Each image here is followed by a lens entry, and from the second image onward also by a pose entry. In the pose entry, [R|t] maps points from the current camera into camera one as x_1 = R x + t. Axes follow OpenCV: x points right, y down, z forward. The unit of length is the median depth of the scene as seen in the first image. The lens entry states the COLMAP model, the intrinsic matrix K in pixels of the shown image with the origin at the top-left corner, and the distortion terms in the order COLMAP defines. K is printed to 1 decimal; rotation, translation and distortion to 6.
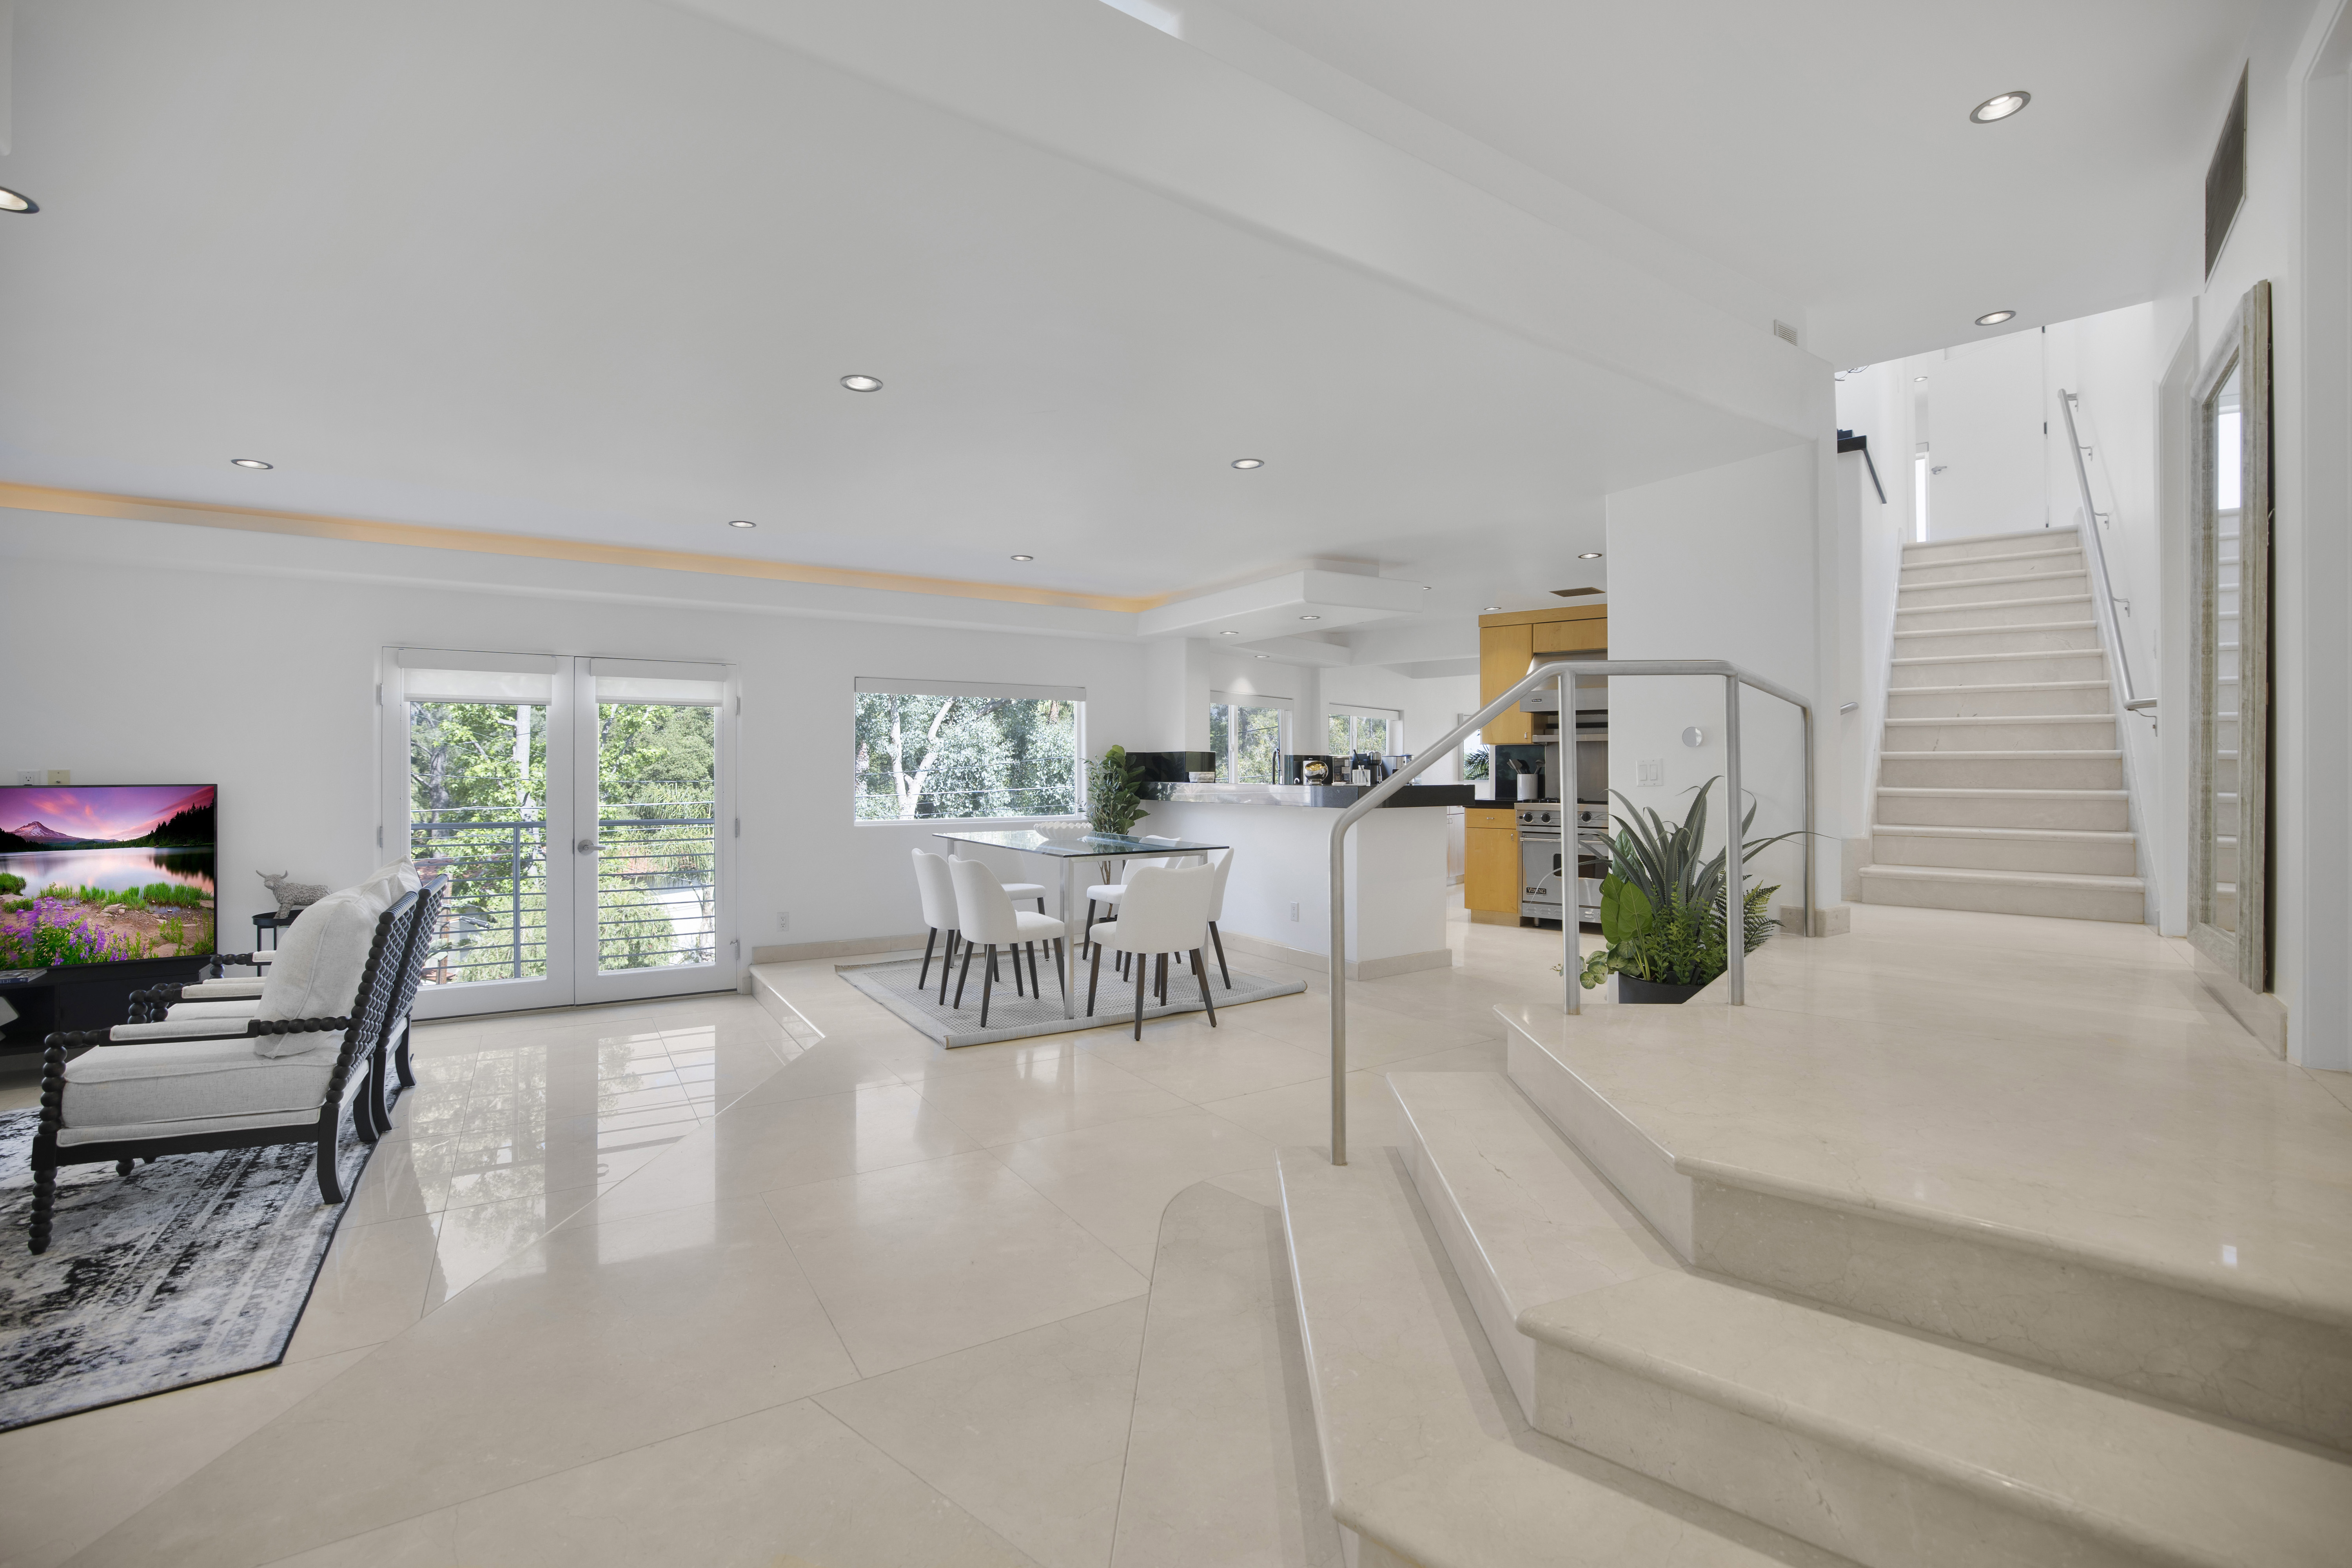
lens RADIAL K [[1018.5, 0, 1177.0], [0, 1018.5, 773.8], [0, 0, 1]] dist [-0.035642, 0.011141]
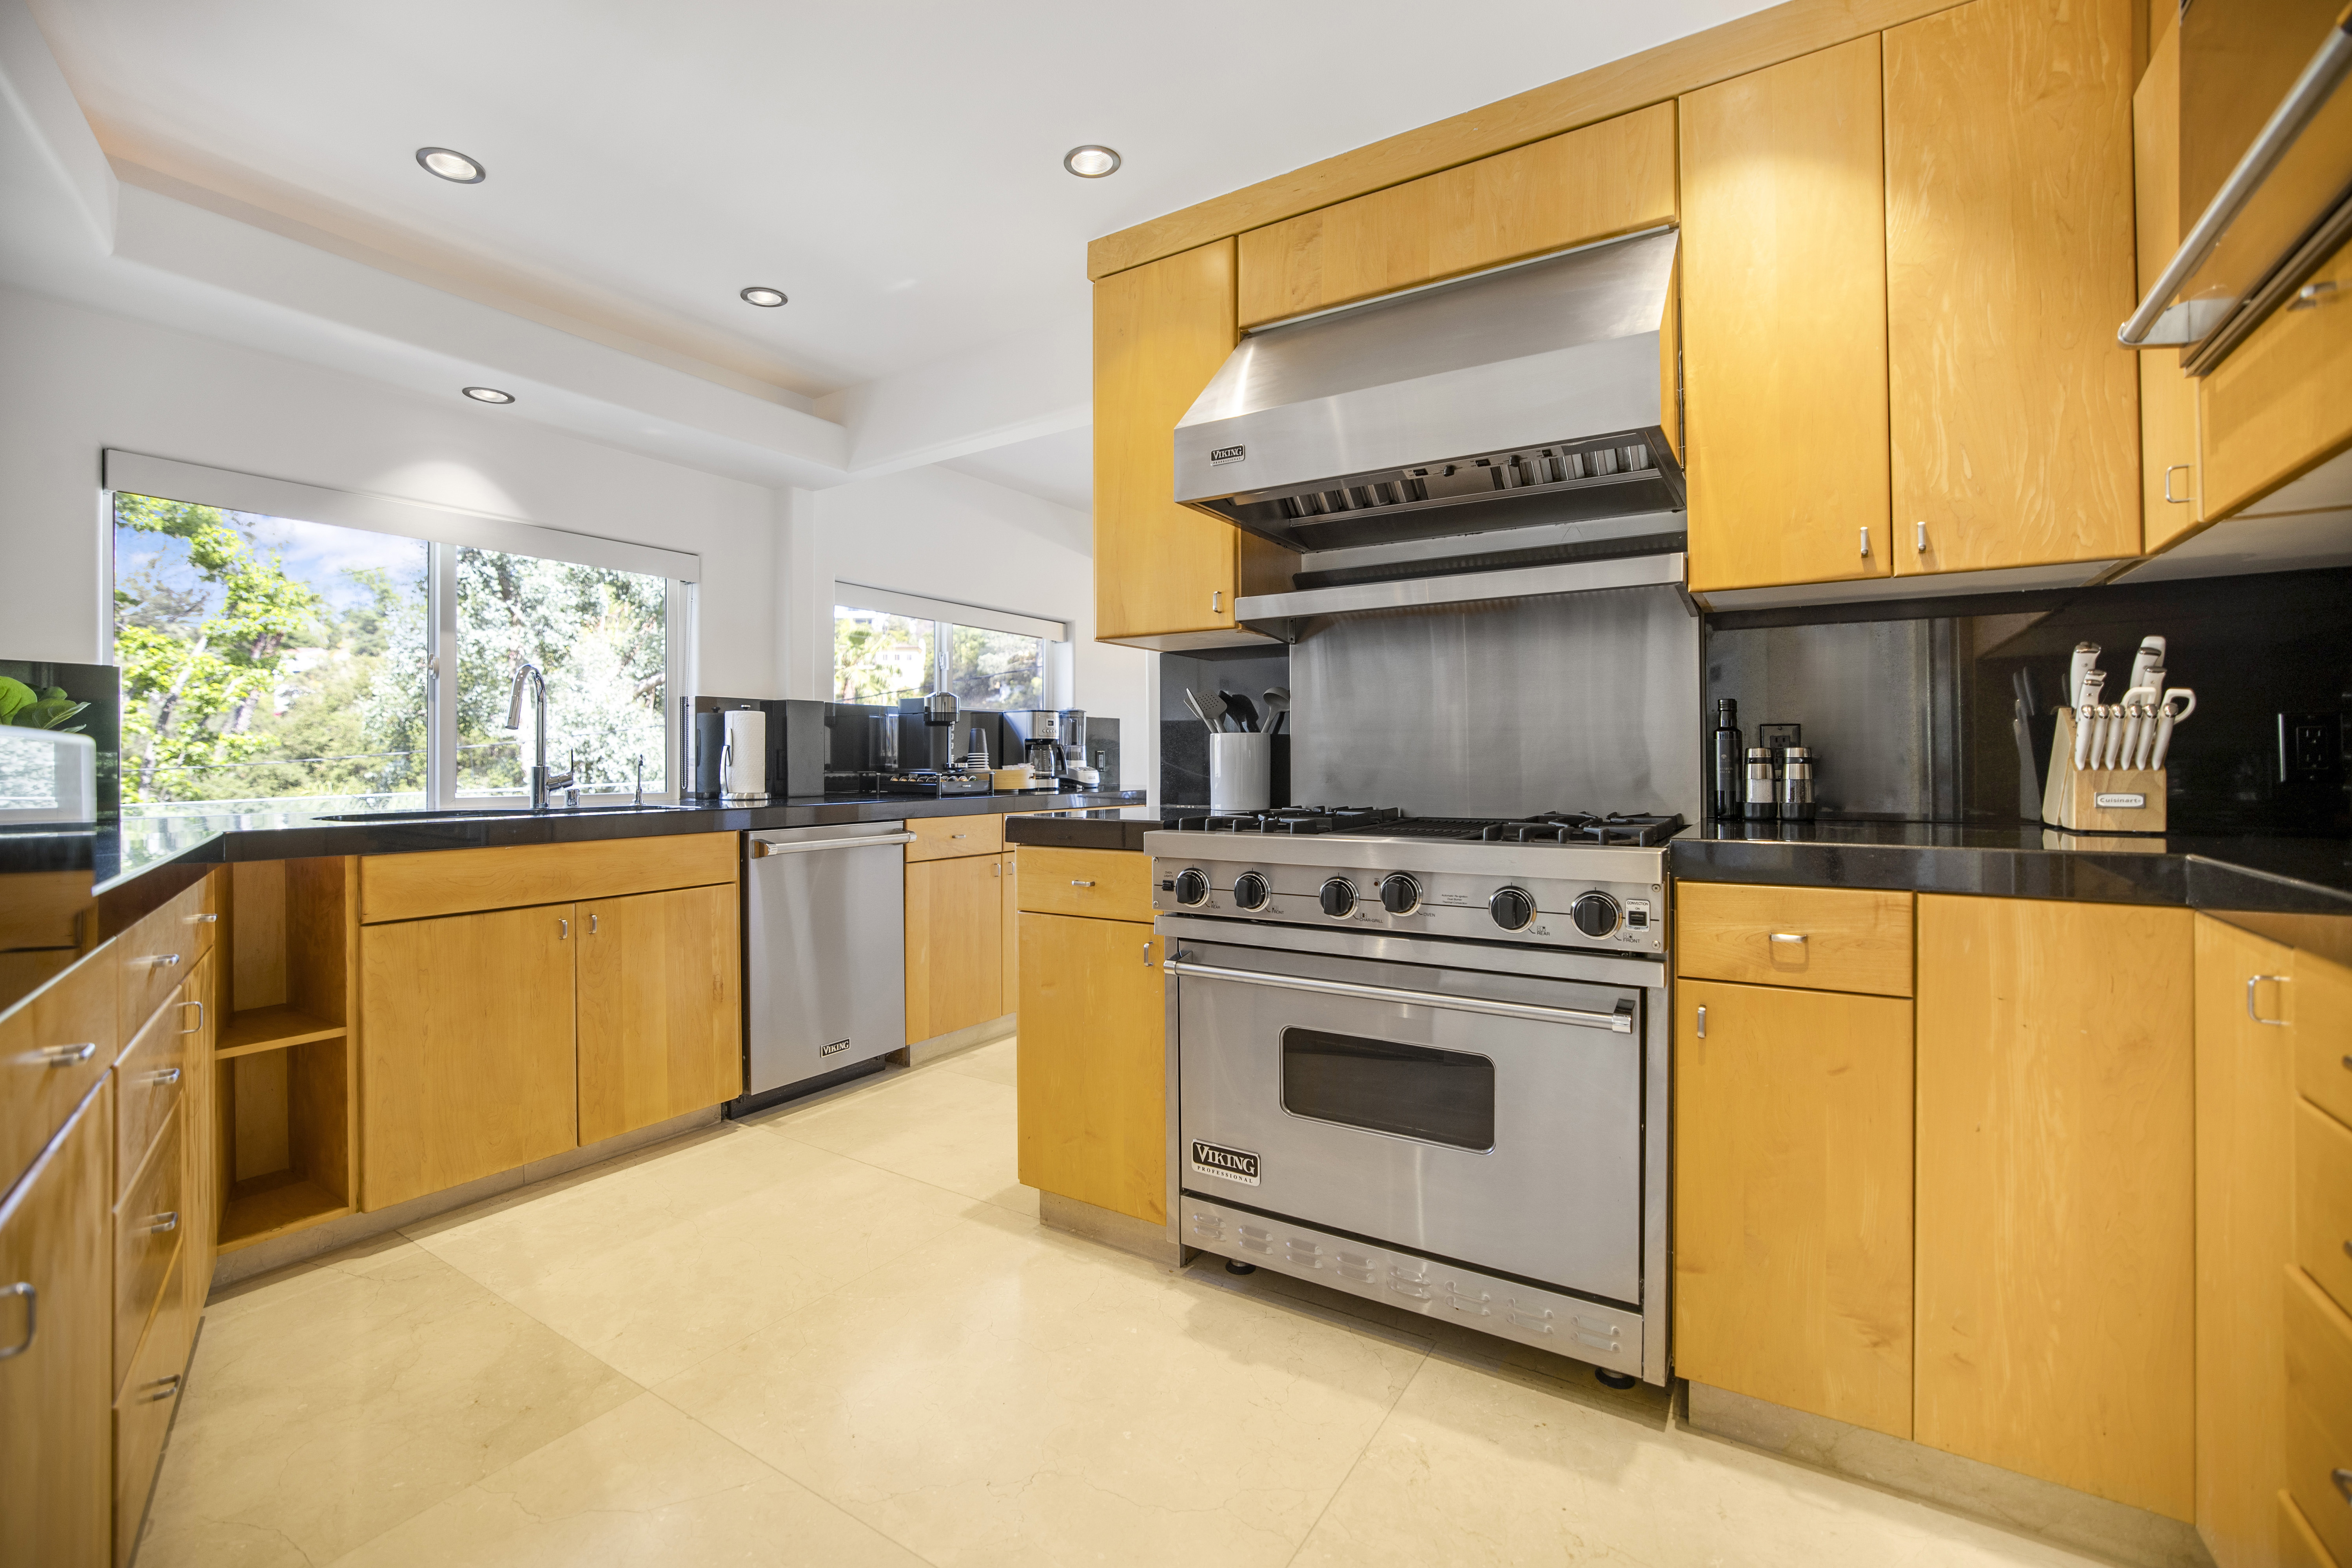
lens RADIAL K [[1018.5, 0, 1175.4], [0, 1018.5, 771.3], [0, 0, 1]] dist [-0.035642, 0.011141]
pose [[0.993259, -0.006837, 0.115718, 0.286258], [0.006279, 0.999967, 0.005186, 0.010756], [-0.115749, -0.004424, 0.993269, 0.677435]]
